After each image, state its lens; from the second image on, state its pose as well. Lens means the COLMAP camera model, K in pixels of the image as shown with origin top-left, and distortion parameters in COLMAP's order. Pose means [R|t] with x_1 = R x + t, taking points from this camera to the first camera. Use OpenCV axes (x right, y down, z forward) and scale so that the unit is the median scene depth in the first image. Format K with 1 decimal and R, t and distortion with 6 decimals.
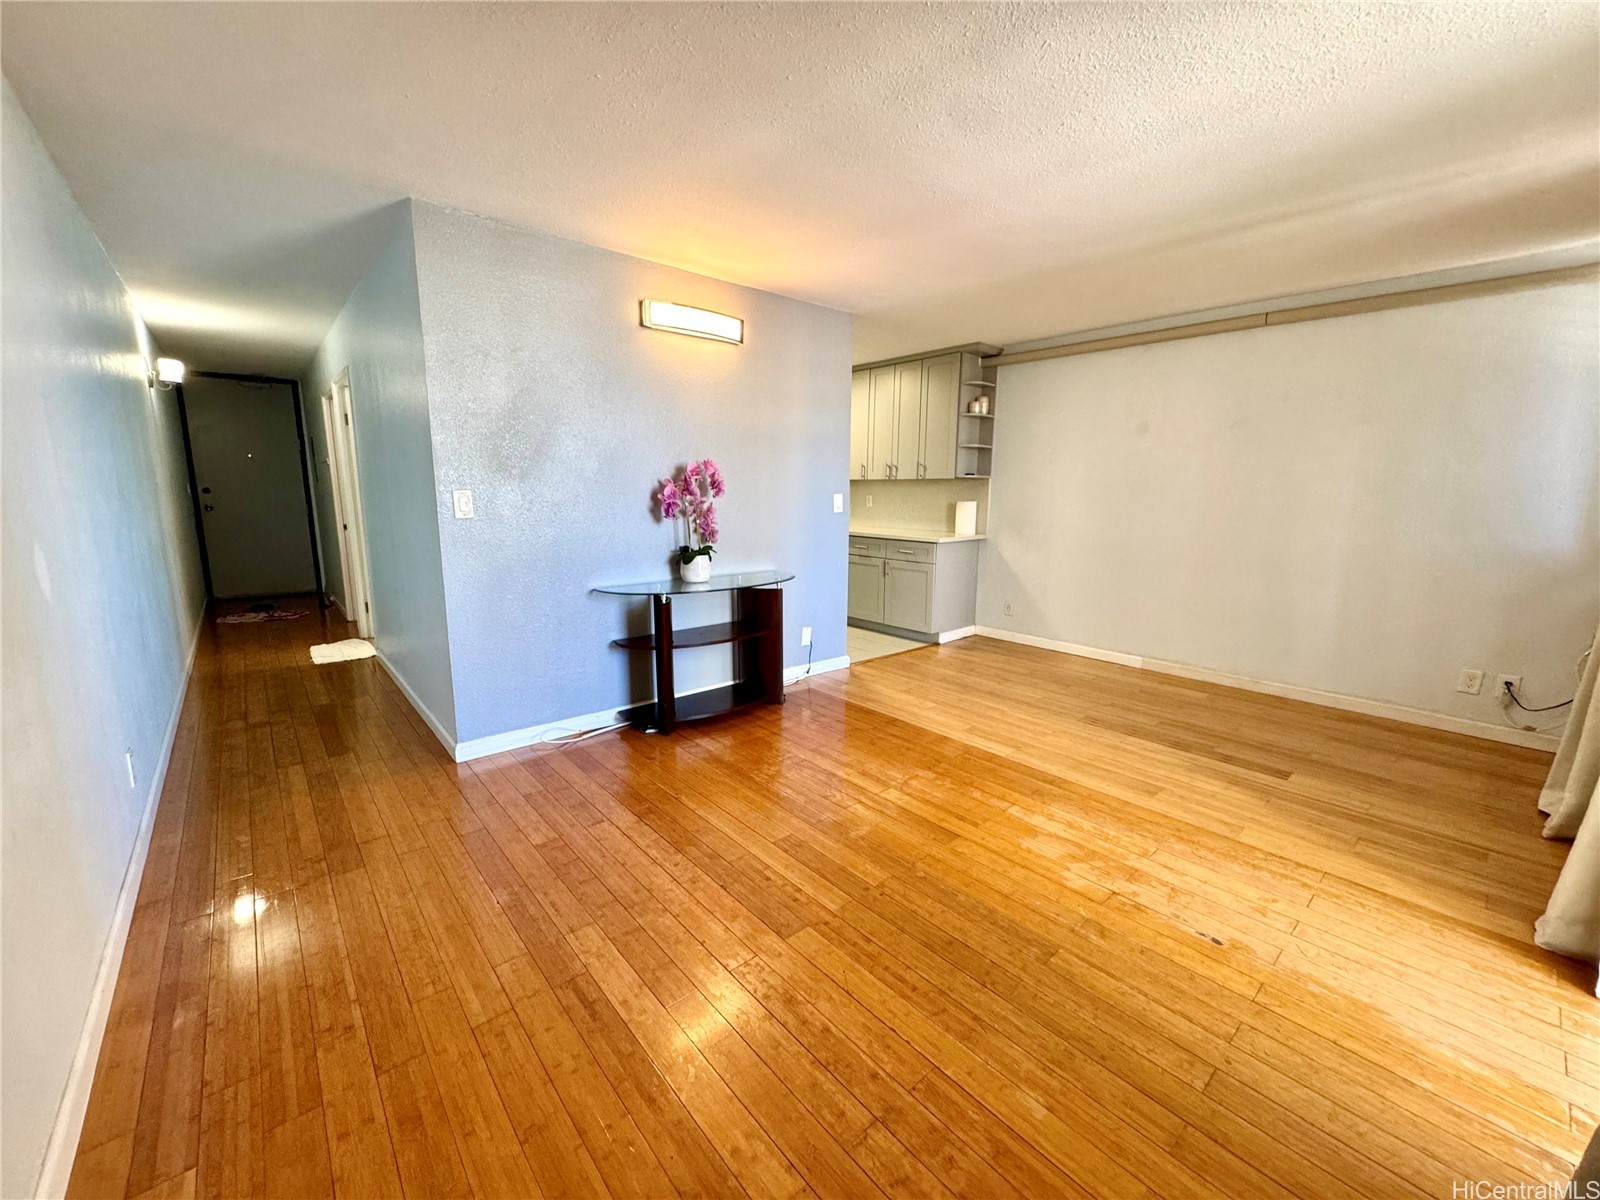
lens RADIAL K [[638.3, 0, 802.4], [0, 638.3, 601.4], [0, 0, 1]] dist [-0.007783, 0.000387]
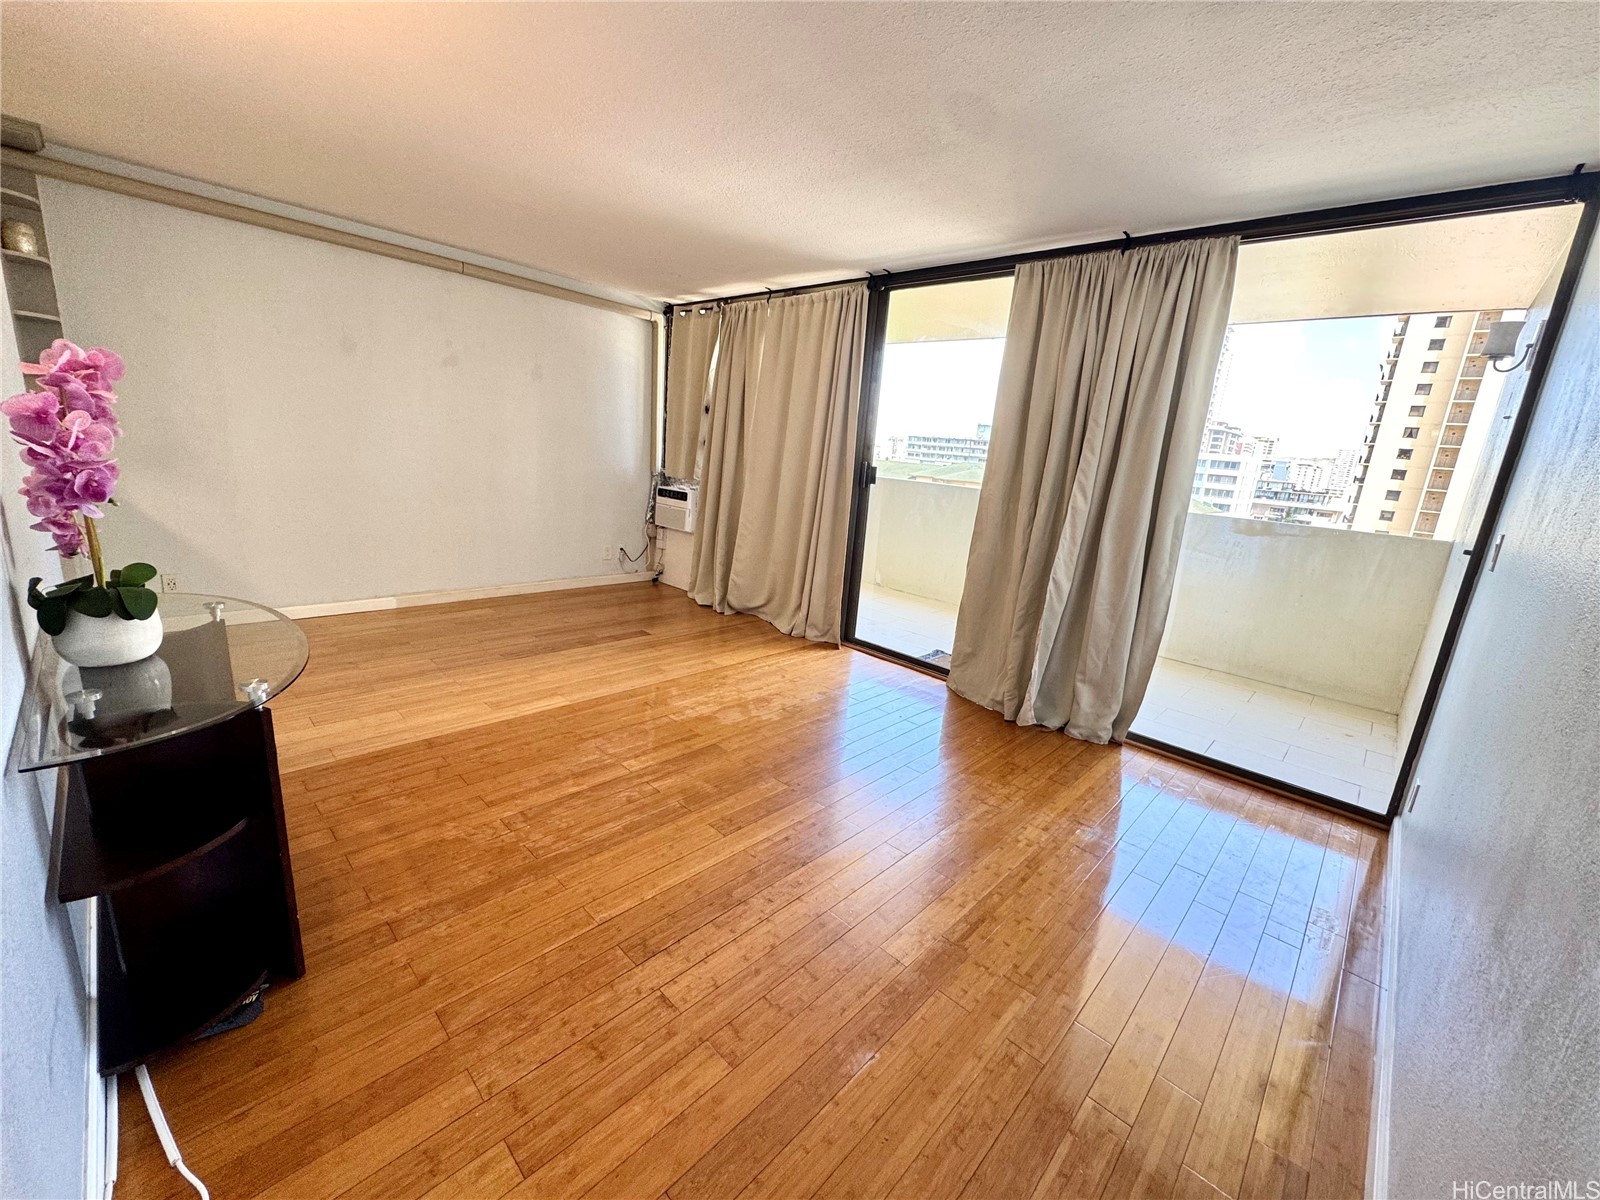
lens RADIAL K [[638.3, 0, 802.4], [0, 638.3, 601.4], [0, 0, 1]] dist [-0.007783, 0.000387]
pose [[-0.093715, -0.253872, 0.962687, -0.730502], [0.091563, 0.960647, 0.262248, -0.164004], [-0.991380, 0.112723, -0.066781, 0.747400]]
